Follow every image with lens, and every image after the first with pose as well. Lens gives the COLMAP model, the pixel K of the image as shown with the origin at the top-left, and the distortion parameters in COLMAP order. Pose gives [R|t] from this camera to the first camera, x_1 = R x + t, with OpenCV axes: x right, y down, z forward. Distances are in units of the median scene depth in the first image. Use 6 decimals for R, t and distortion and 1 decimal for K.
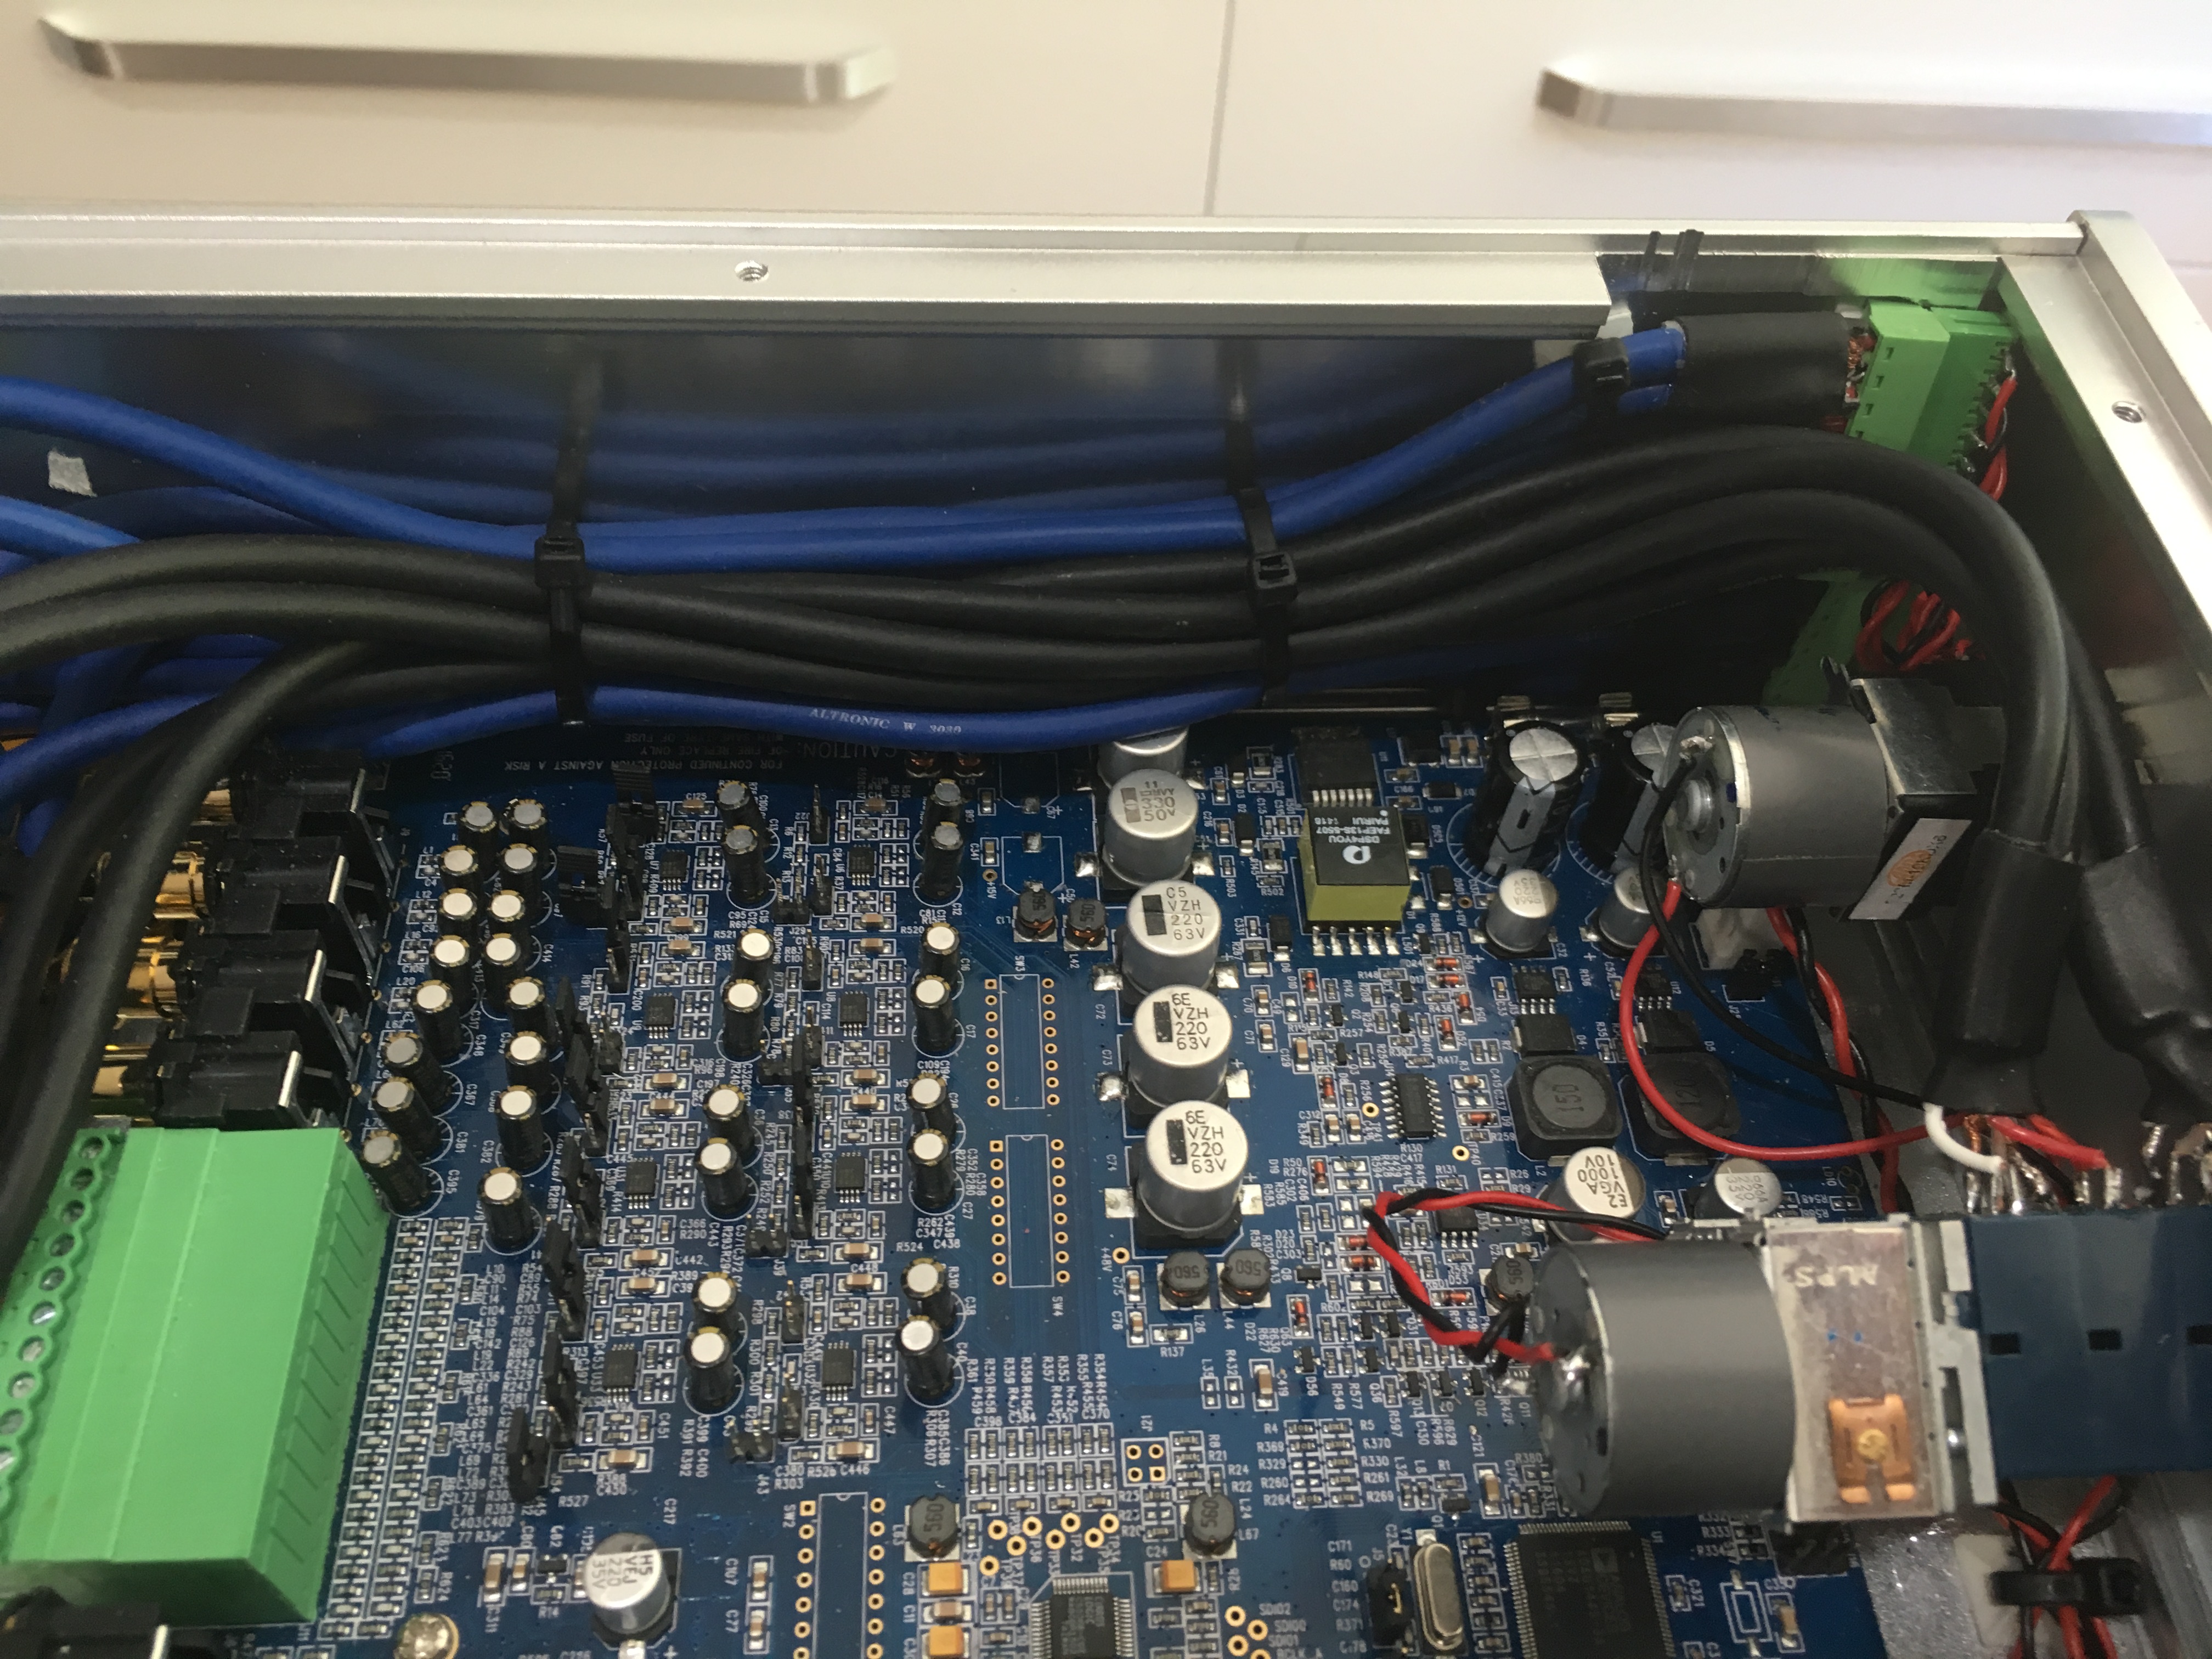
lens RADIAL K [[1868.4, 0, 1105.3], [0, 1868.4, 821.4], [0, 0, 1]] dist [0.018270, -0.025431]
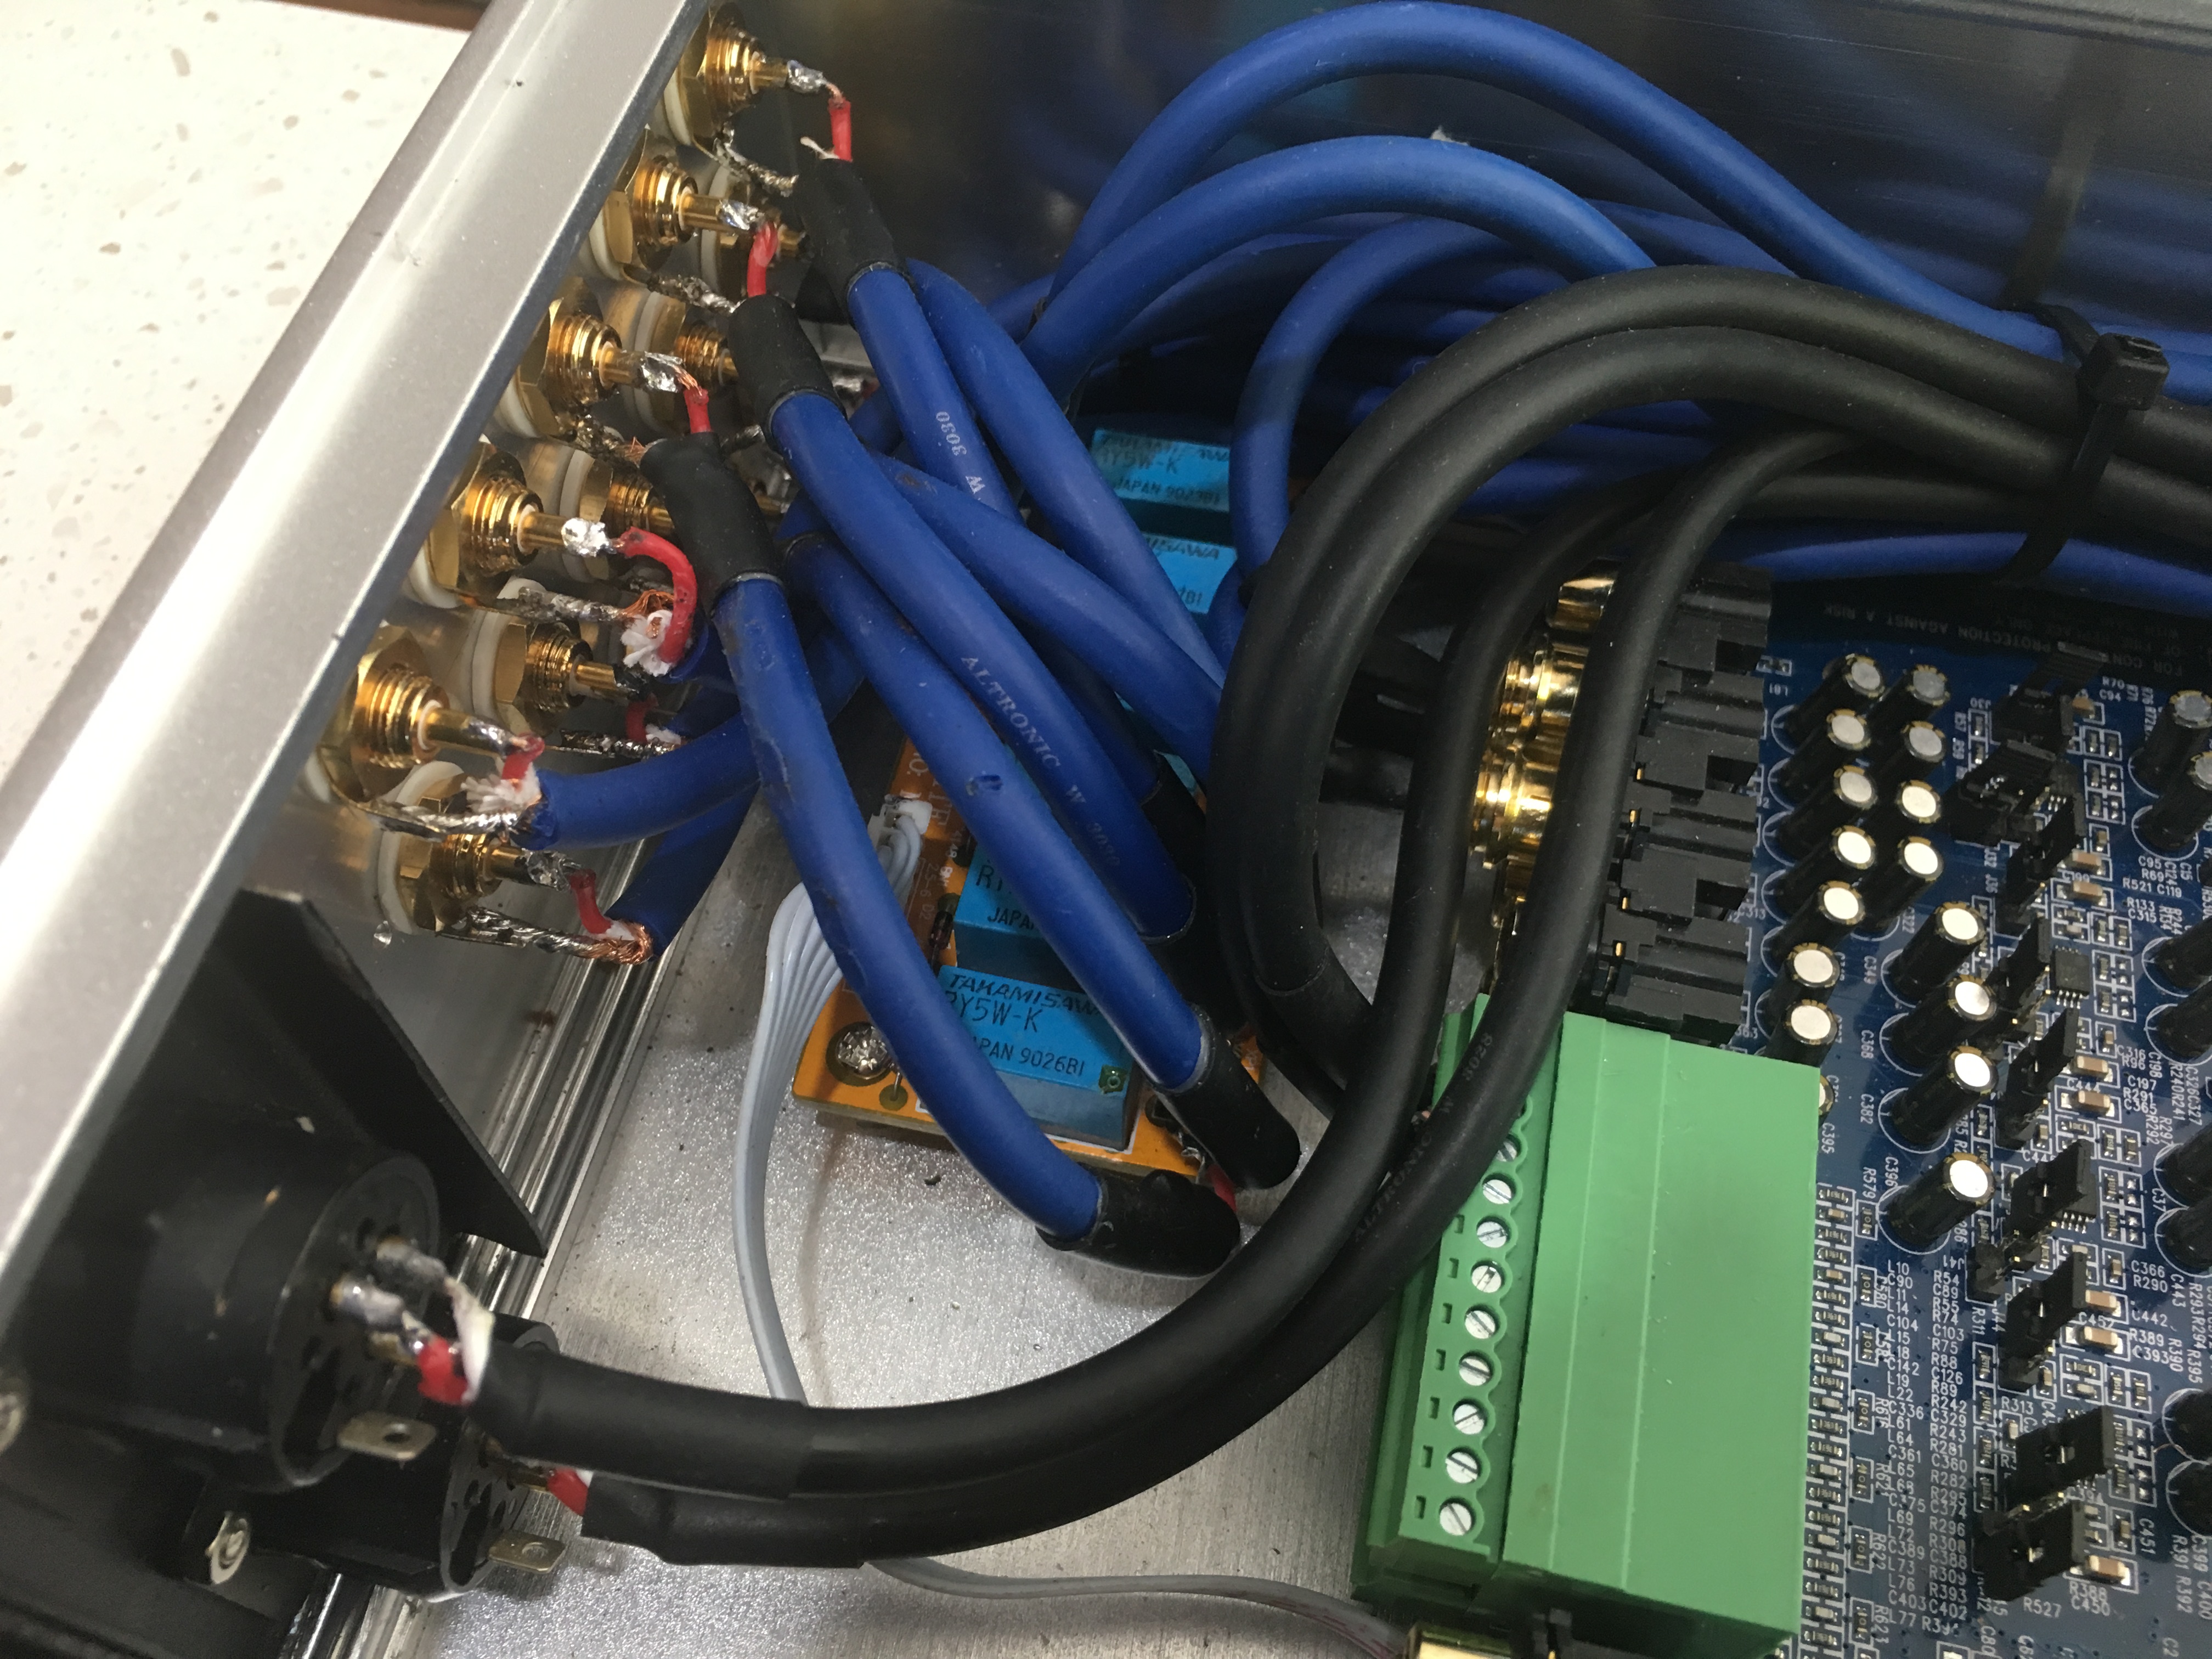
lens RADIAL K [[1868.4, 0, 1102.8], [0, 1868.4, 835.2], [0, 0, 1]] dist [0.018270, -0.025431]
pose [[0.960468, 0.208763, -0.184171, -0.542379], [-0.186816, 0.973811, 0.129581, 0.022736], [0.206400, -0.090053, 0.974315, 0.182039]]
